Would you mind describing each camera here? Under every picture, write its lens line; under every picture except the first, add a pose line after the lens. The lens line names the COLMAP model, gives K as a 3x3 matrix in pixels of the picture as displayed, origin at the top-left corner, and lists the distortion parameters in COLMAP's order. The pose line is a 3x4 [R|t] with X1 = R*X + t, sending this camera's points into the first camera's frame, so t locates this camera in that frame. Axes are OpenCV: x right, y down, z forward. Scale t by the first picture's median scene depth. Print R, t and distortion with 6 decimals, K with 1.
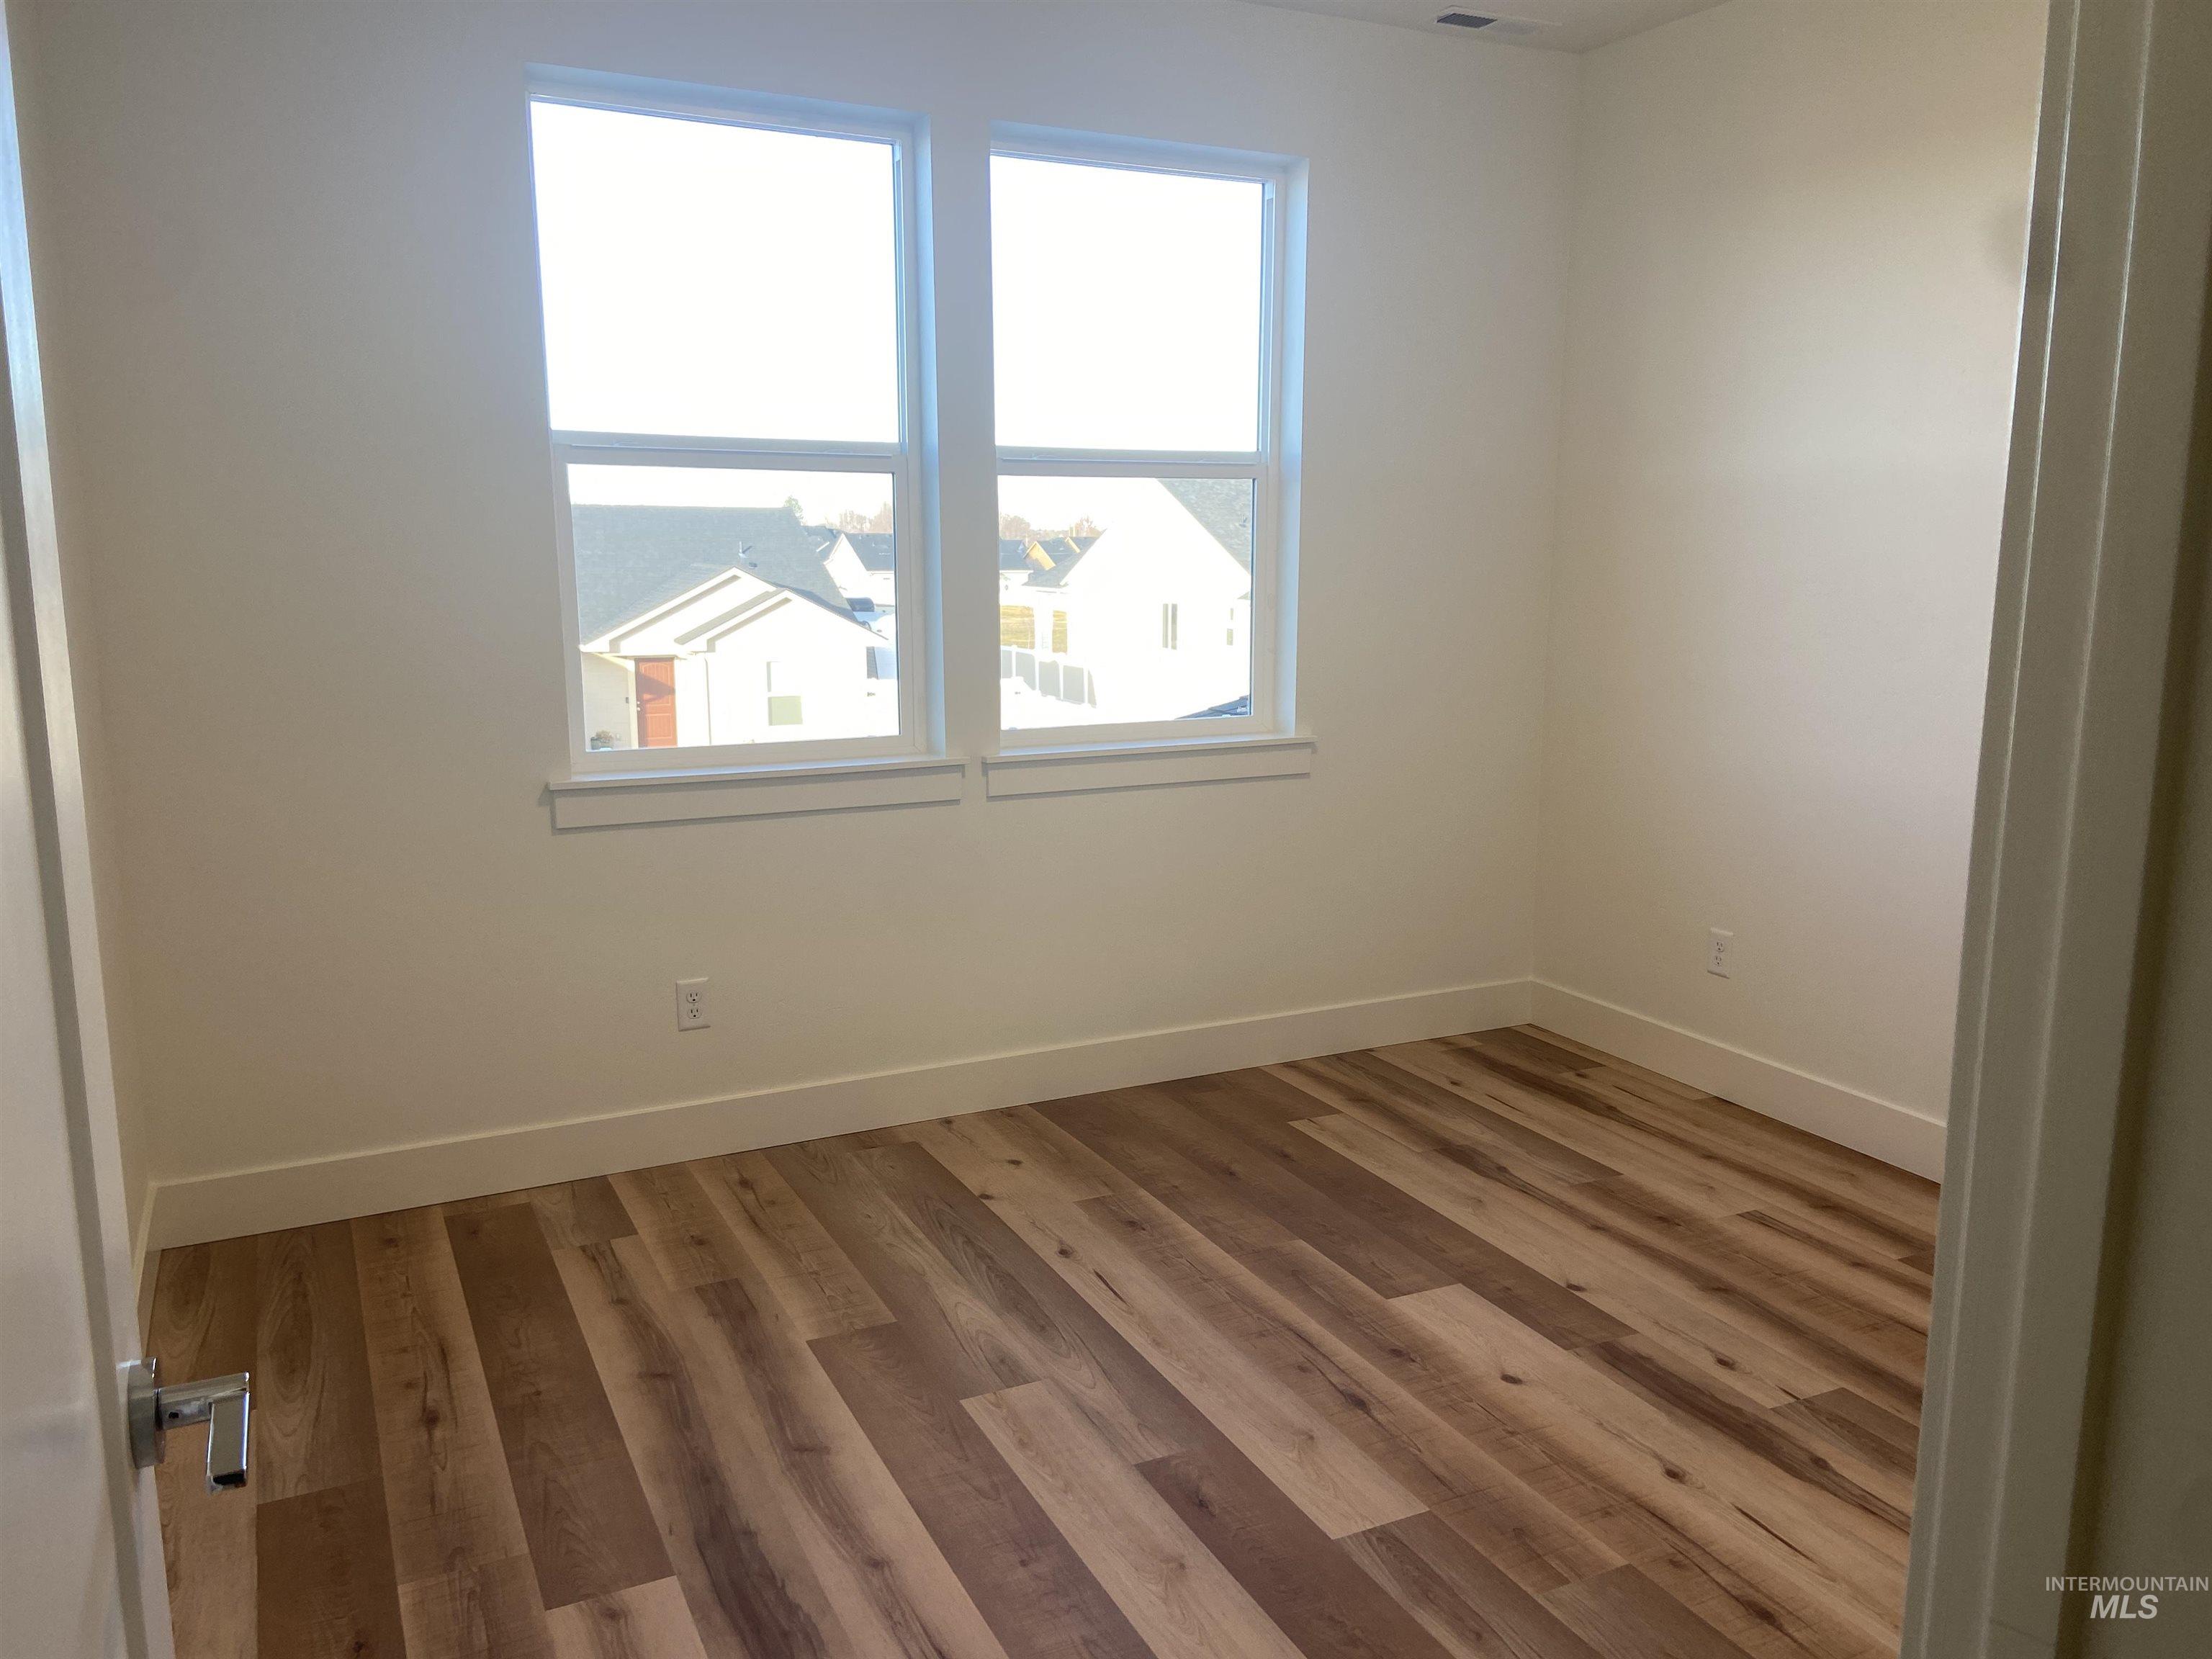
lens RADIAL K [[1670.2, 0, 1103.0], [0, 1670.2, 833.5], [0, 0, 1]] dist [0.094823, -0.097678]
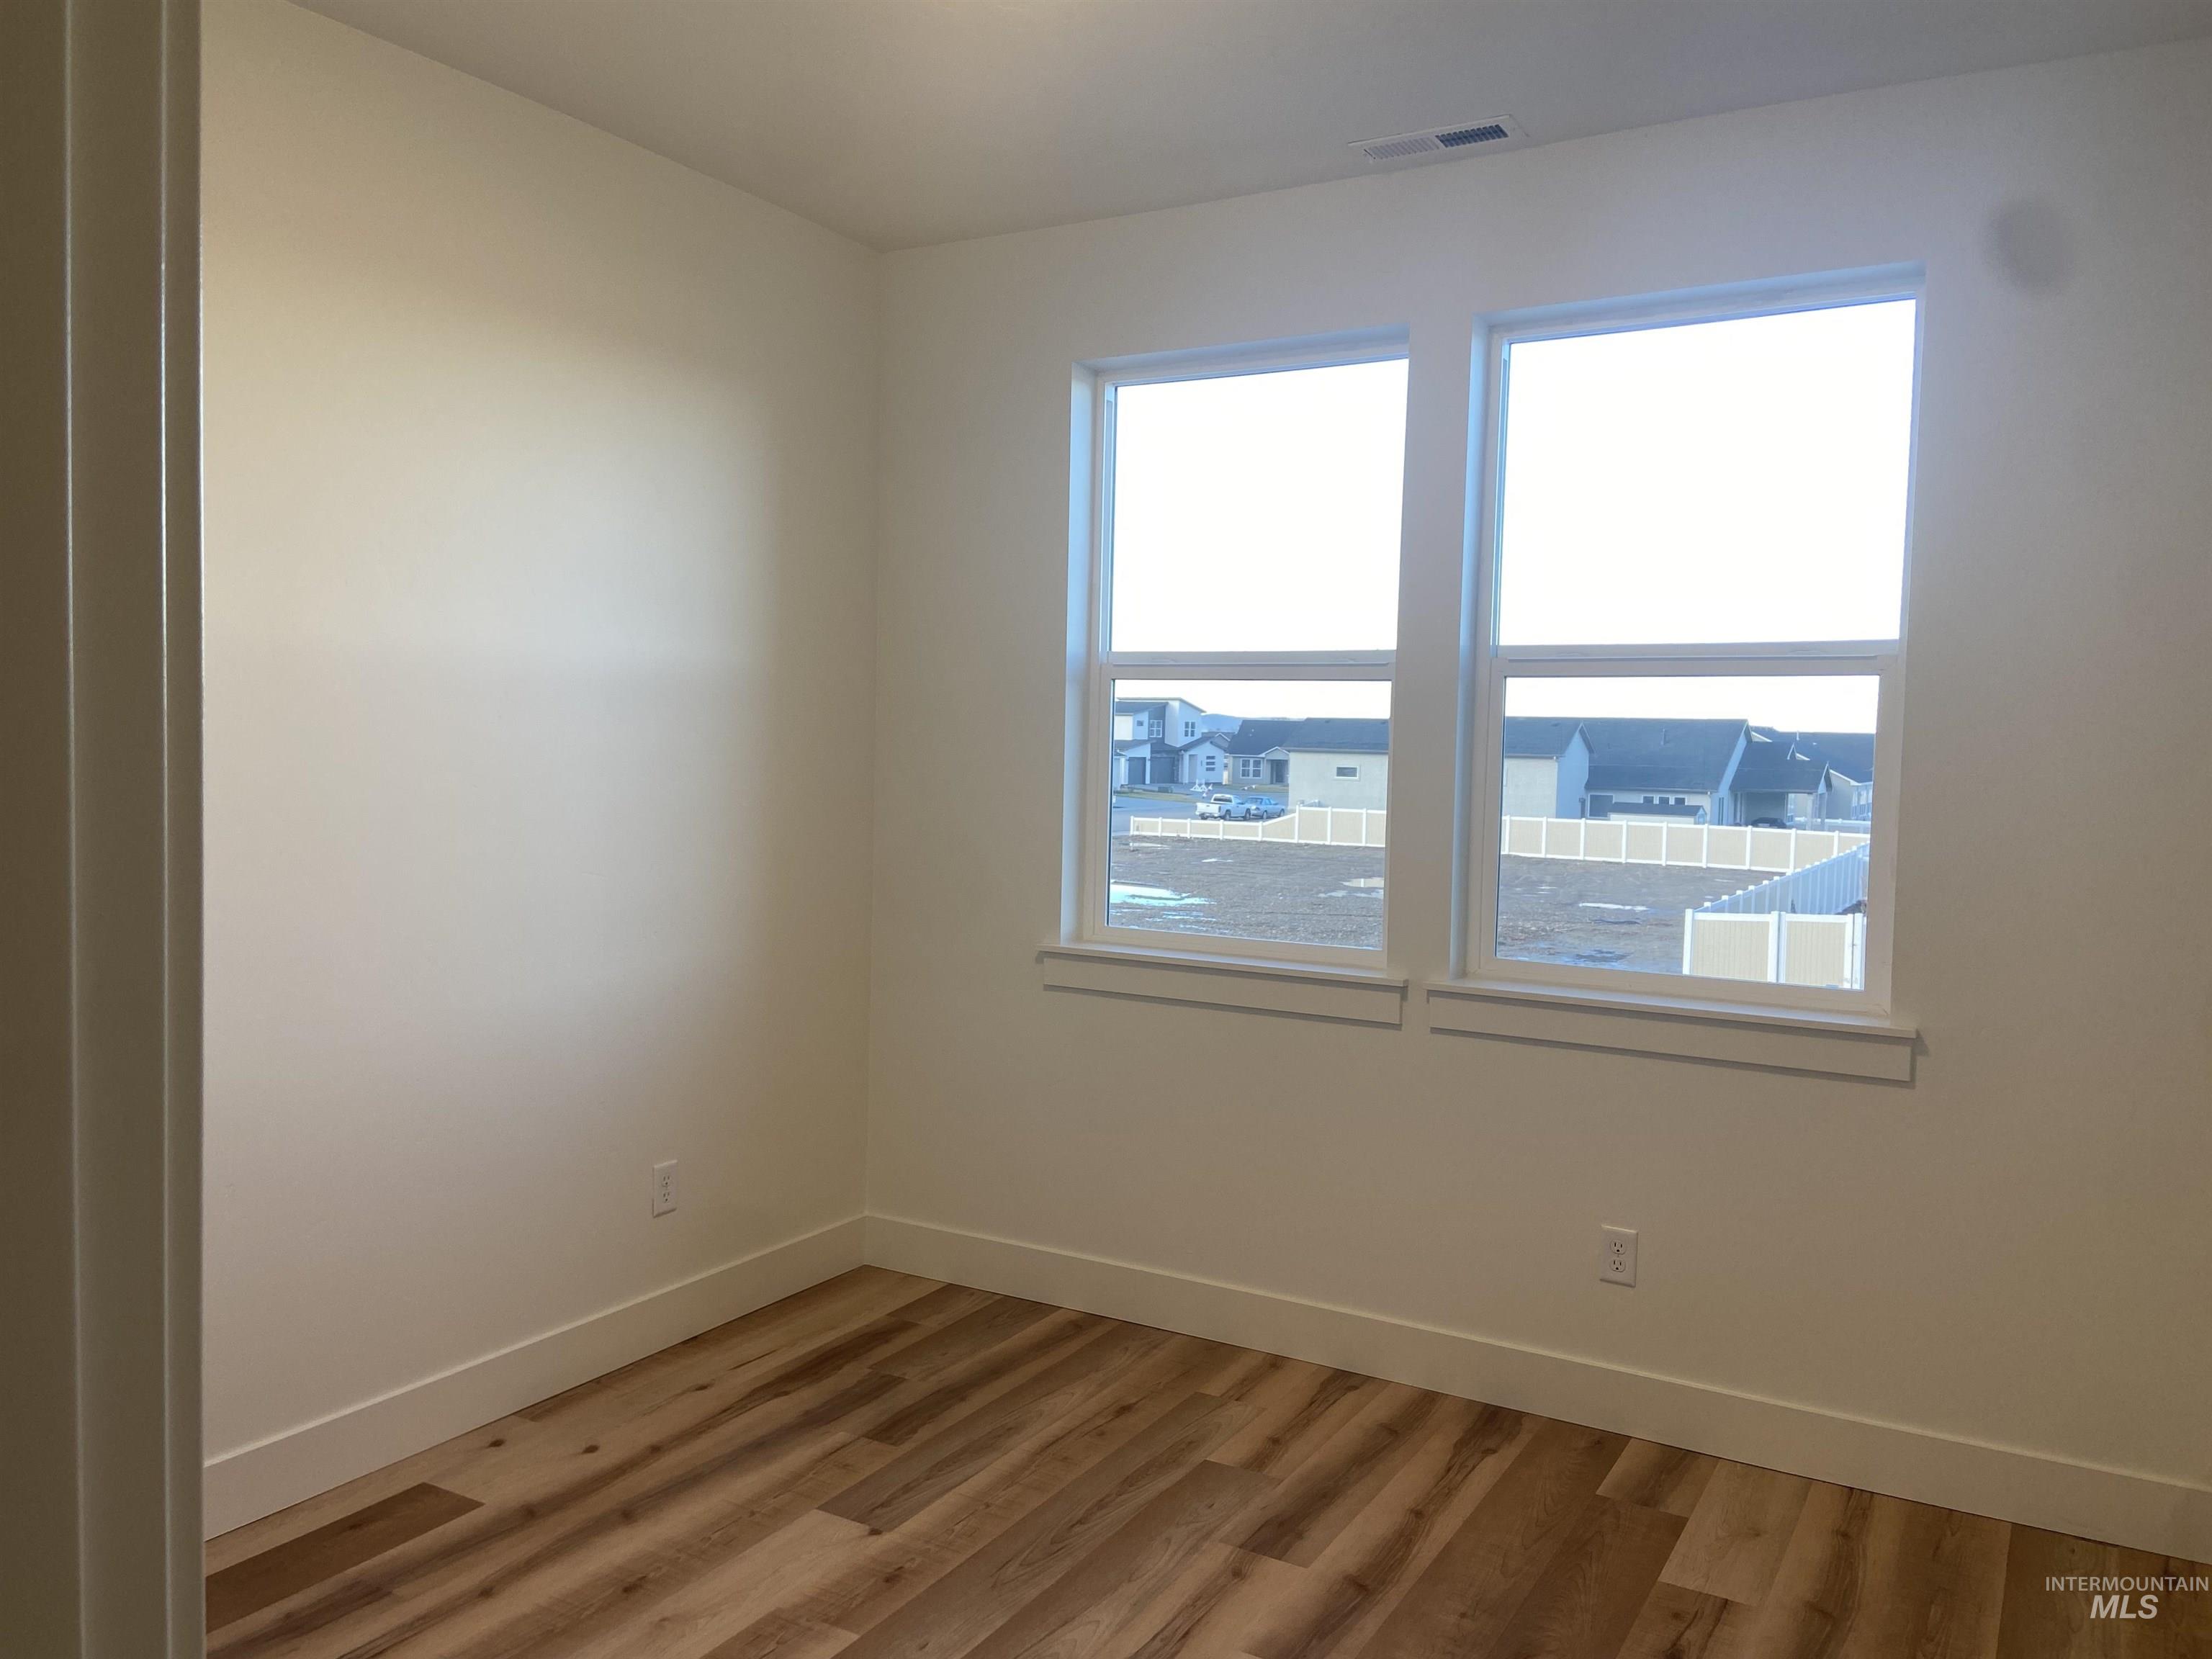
lens RADIAL K [[1670.2, 0, 1083.7], [0, 1670.2, 822.0], [0, 0, 1]] dist [0.094823, -0.097678]
pose [[0.538973, 0.050982, -0.840779, 0.687629], [-0.167003, 0.984819, -0.047339, -0.066324], [0.825602, 0.165927, 0.539305, 0.393998]]
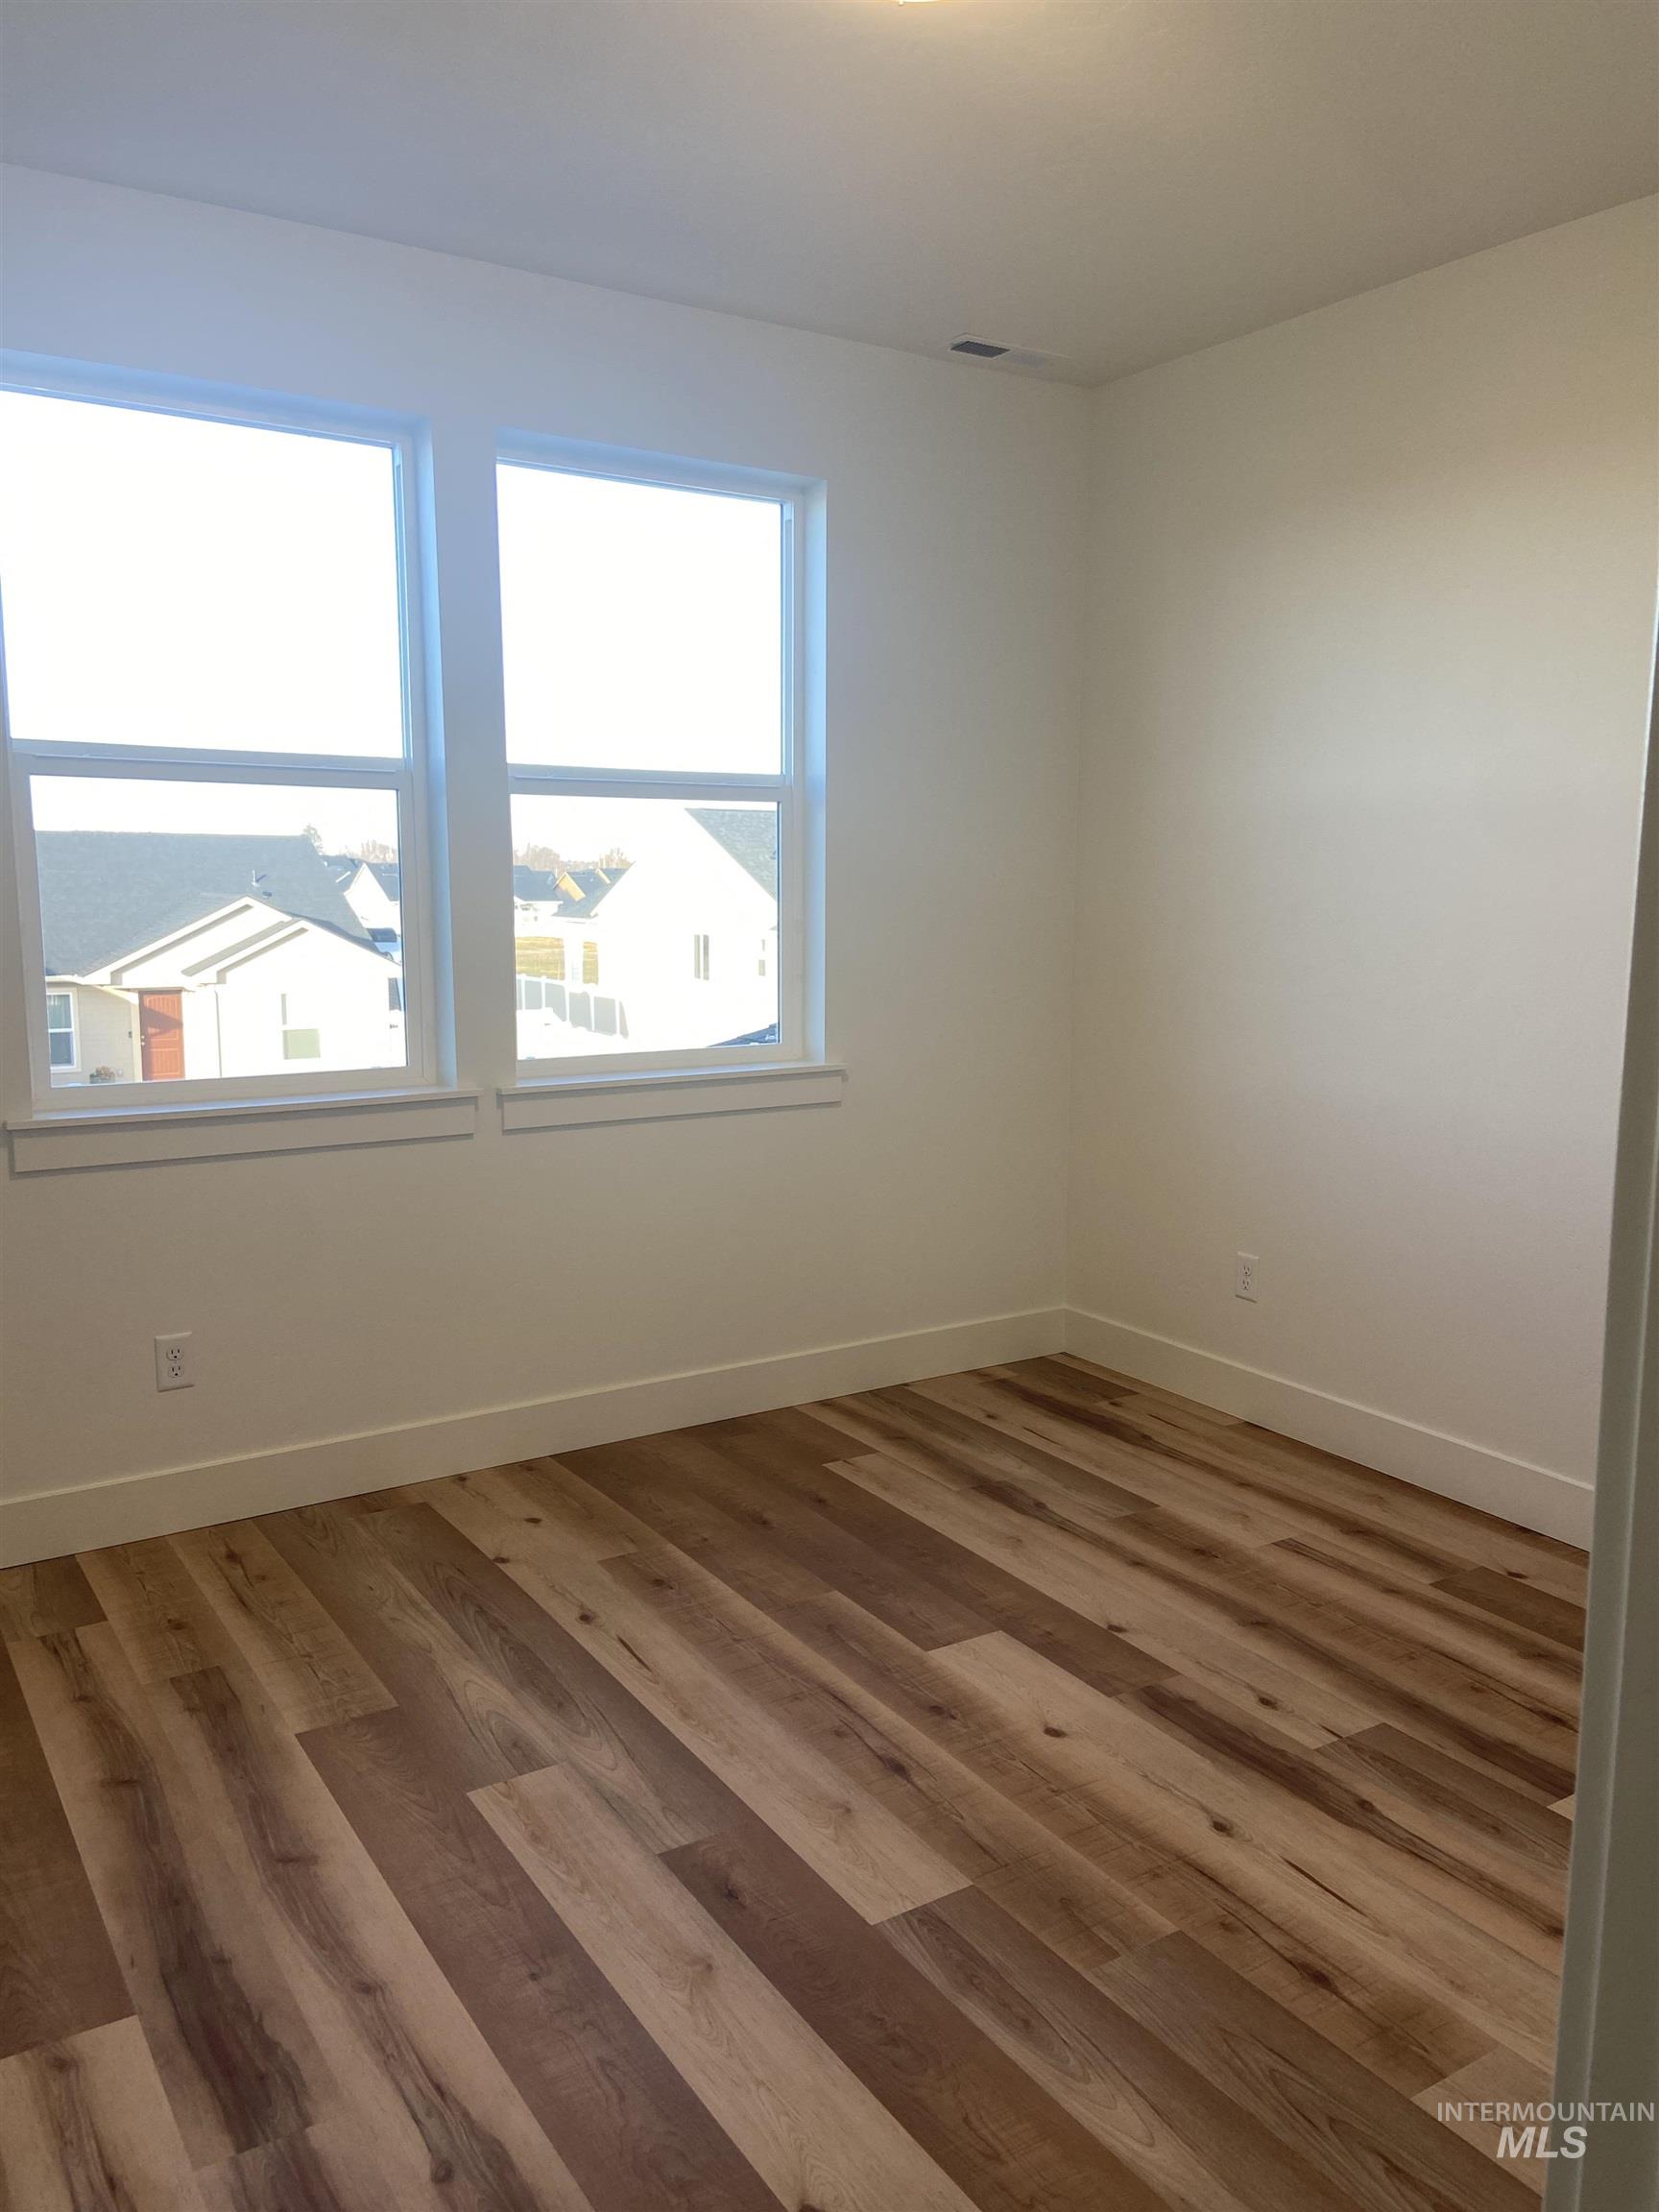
lens RADIAL K [[1670.2, 0, 820.4], [0, 1670.2, 1107.7], [0, 0, 1]] dist [0.094823, -0.097678]
pose [[0.994040, -0.011333, 0.108430, 0.008330], [0.015019, 0.999335, -0.033239, -0.000896], [-0.107981, 0.034670, 0.993548, 0.043482]]
